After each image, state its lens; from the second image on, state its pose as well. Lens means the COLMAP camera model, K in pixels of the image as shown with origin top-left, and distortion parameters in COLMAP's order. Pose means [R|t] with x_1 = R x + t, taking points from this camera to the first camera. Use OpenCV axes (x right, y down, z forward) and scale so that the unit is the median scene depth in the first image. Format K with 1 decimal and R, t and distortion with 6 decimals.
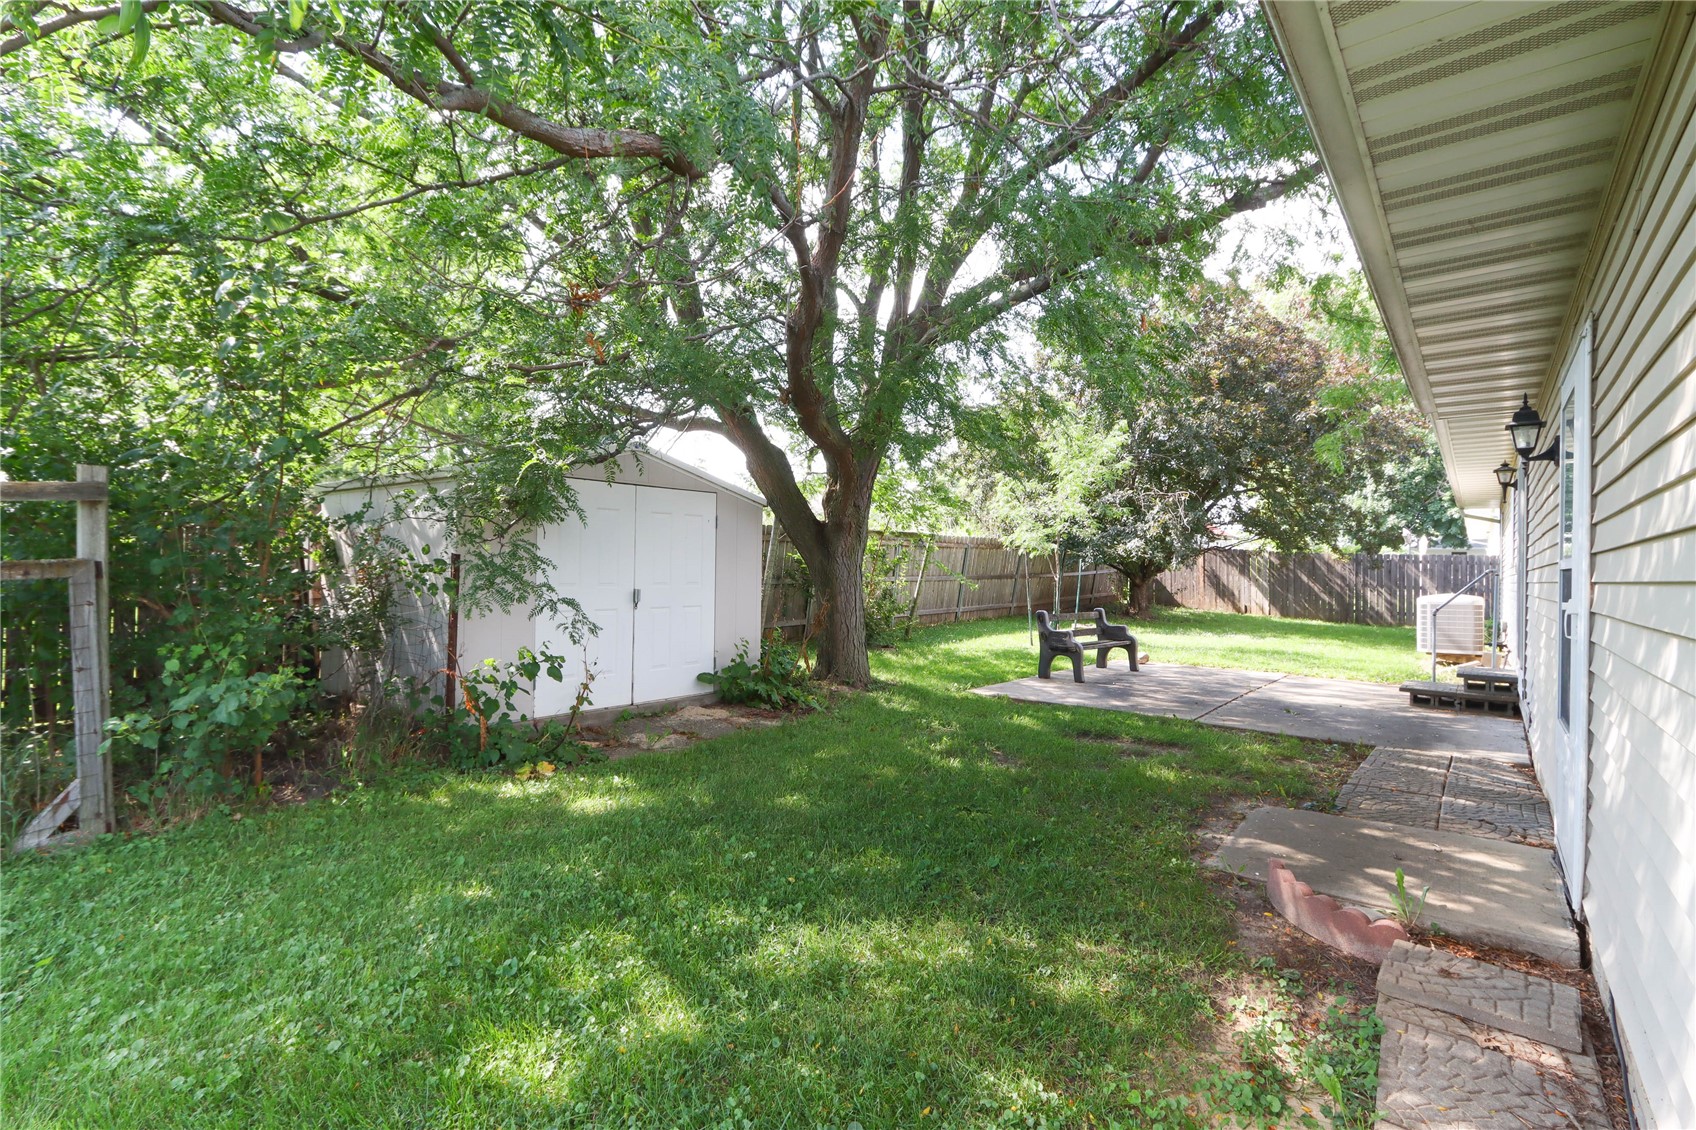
lens RADIAL K [[800.2, 0, 845.6], [0, 800.2, 550.0], [0, 0, 1]] dist [-0.002189, 0.005742]
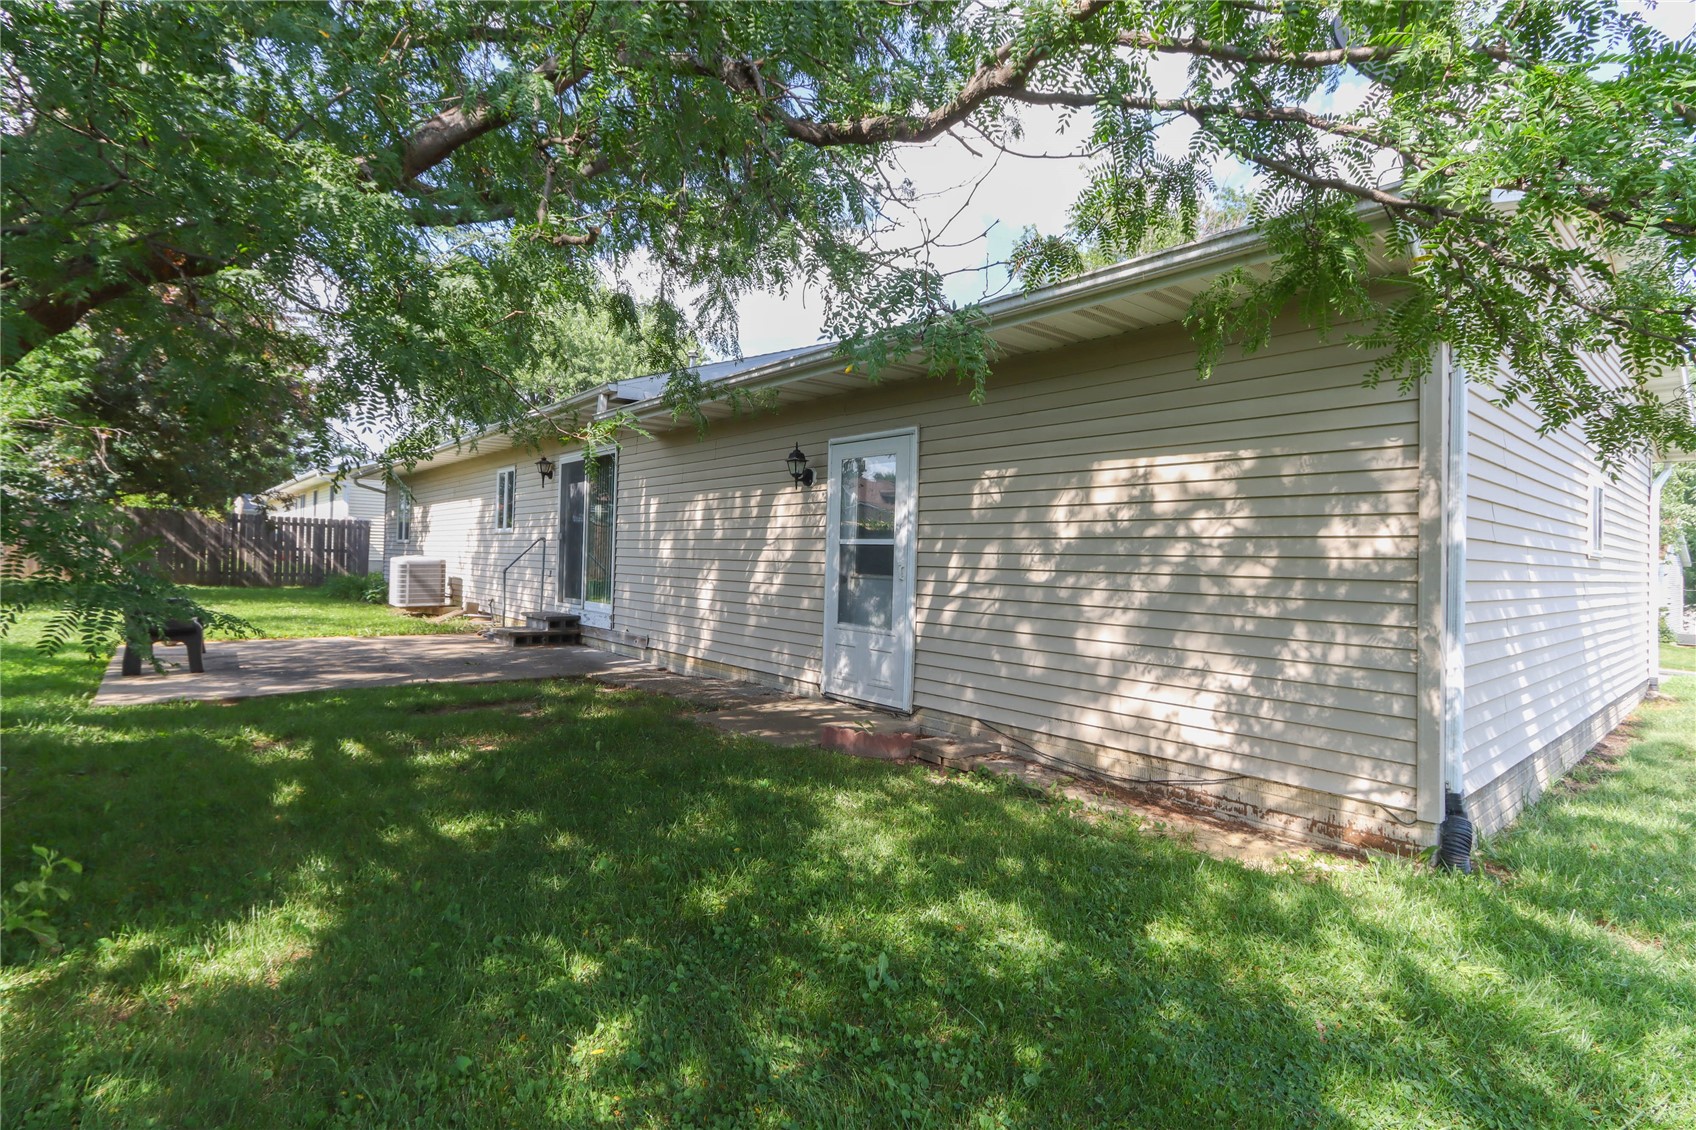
lens RADIAL K [[800.2, 0, 845.6], [0, 800.2, 550.0], [0, 0, 1]] dist [-0.002189, 0.005742]
pose [[0.191276, 0.005416, 0.981521, -0.159797], [-0.055705, 0.998433, 0.005346, 0.003860], [-0.979954, -0.055699, 0.191278, 0.107440]]
